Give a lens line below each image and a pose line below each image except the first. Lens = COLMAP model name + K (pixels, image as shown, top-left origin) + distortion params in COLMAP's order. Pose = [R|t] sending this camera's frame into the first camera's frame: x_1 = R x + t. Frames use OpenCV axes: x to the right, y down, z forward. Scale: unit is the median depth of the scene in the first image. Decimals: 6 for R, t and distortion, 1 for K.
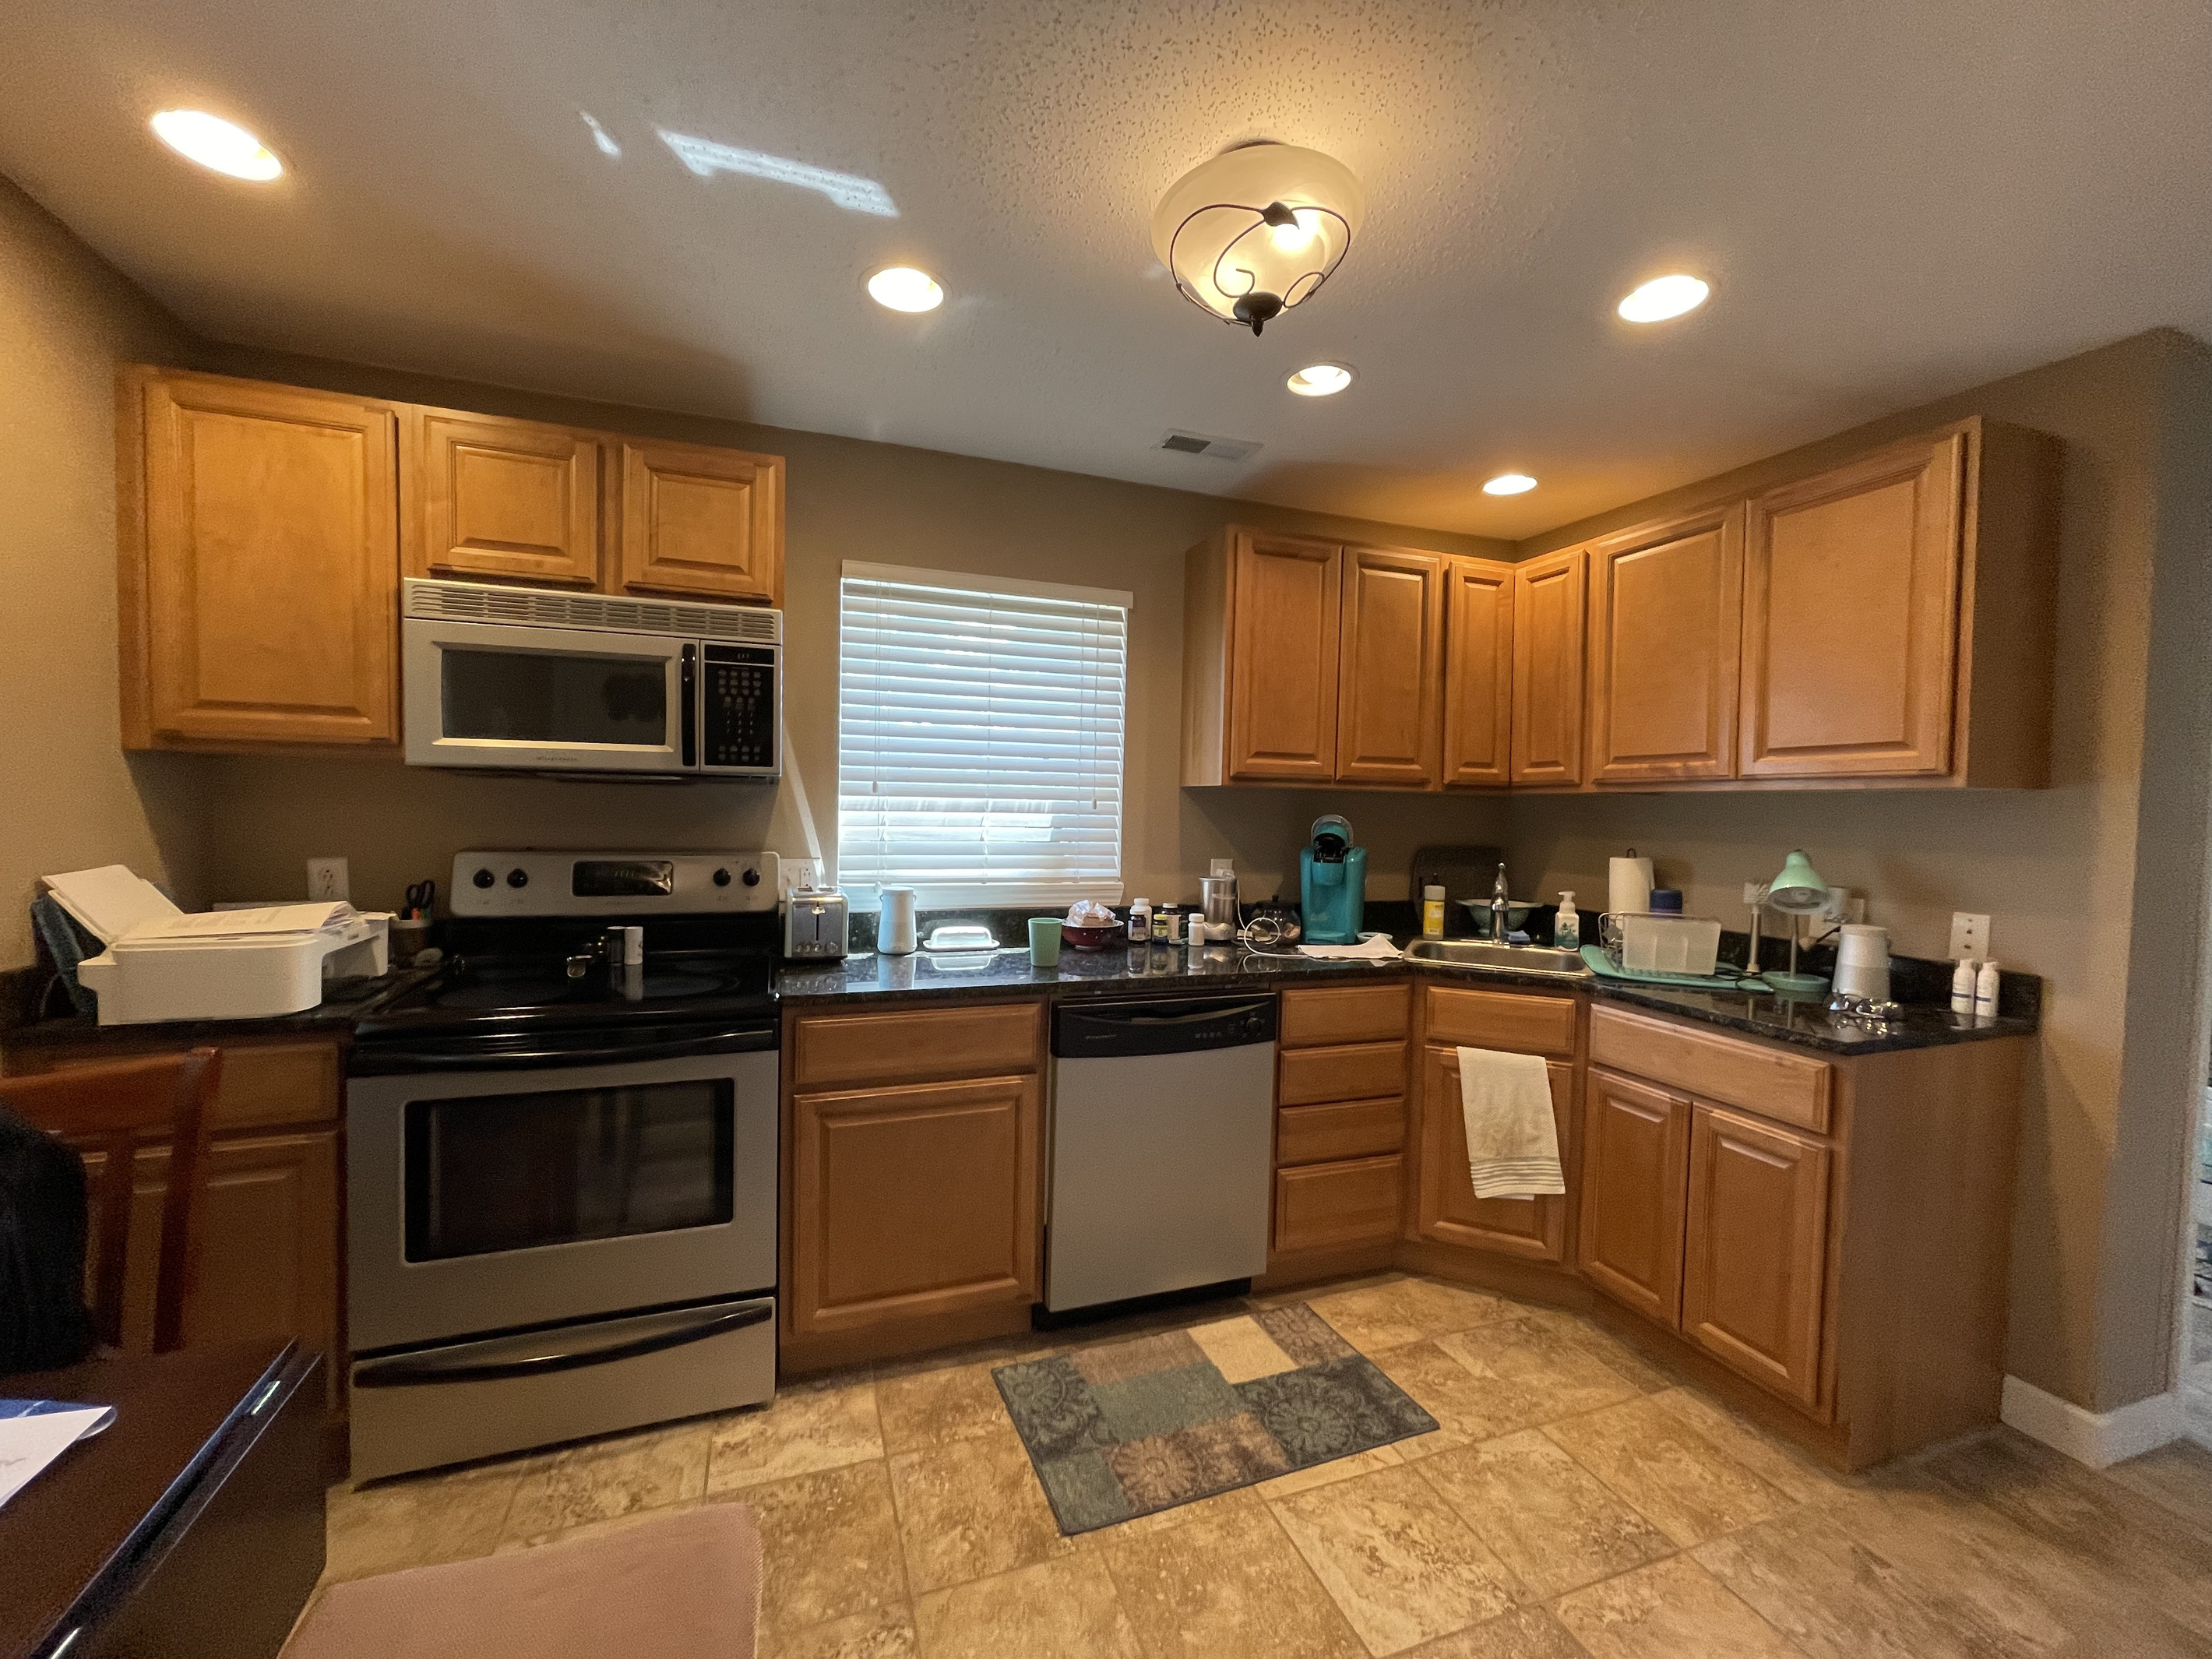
lens RADIAL K [[893.2, 0, 1101.3], [0, 893.2, 832.4], [0, 0, 1]] dist [0.004164, 0.000274]
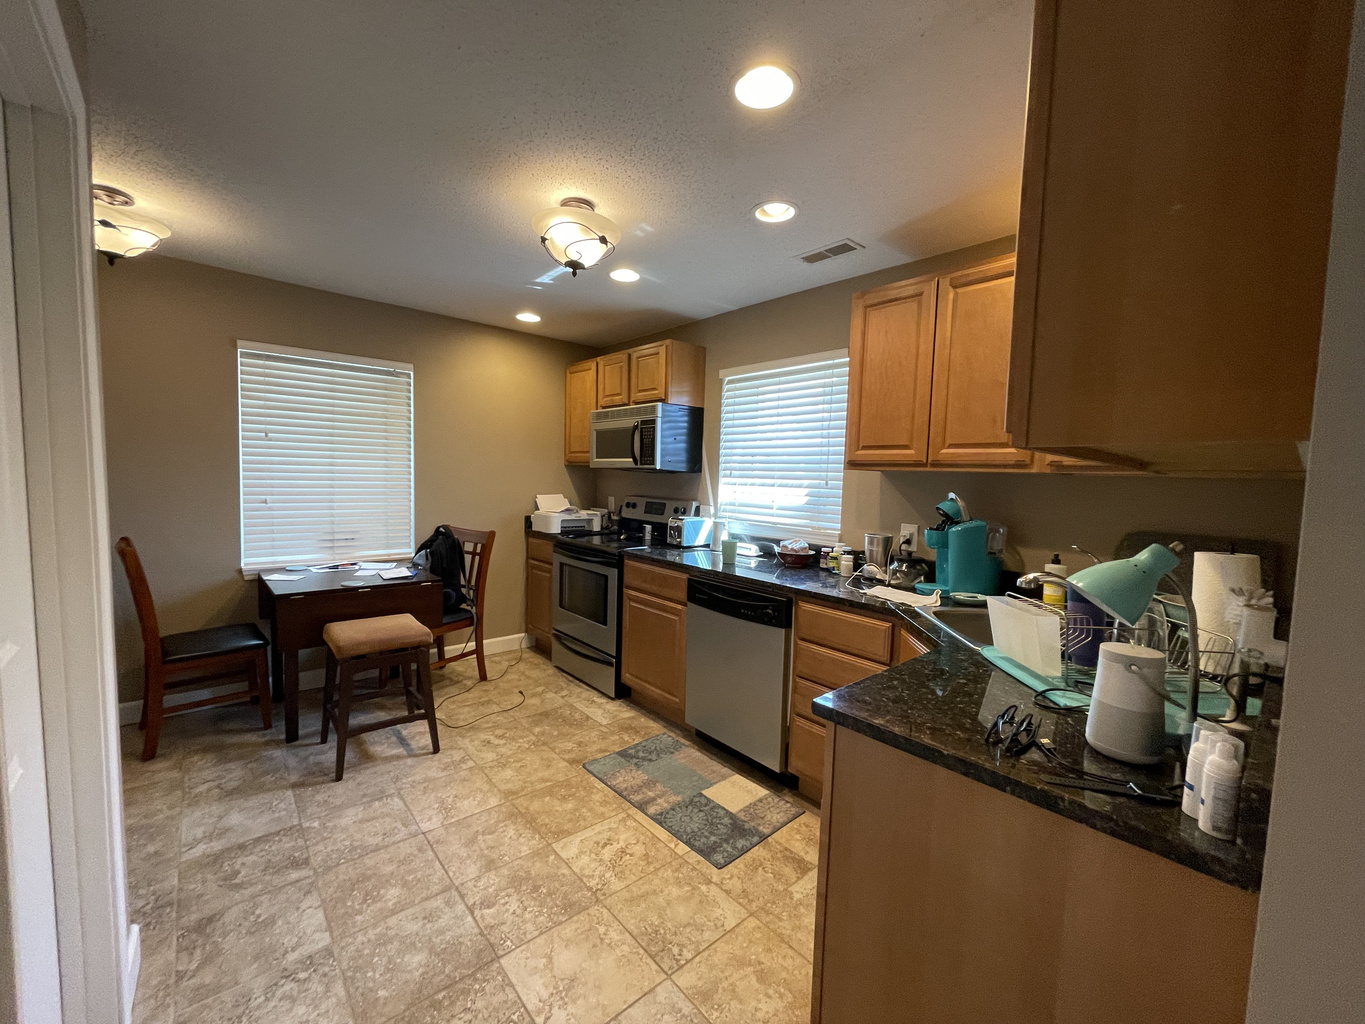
lens RADIAL K [[551.2, 0, 678.6], [0, 551.2, 512.3], [0, 0, 1]] dist [0.004164, 0.000274]
pose [[0.362188, 0.052174, -0.930644, 1.133211], [-0.054908, 0.997893, 0.034575, 0.002640], [0.930486, 0.038577, 0.364289, 0.507189]]
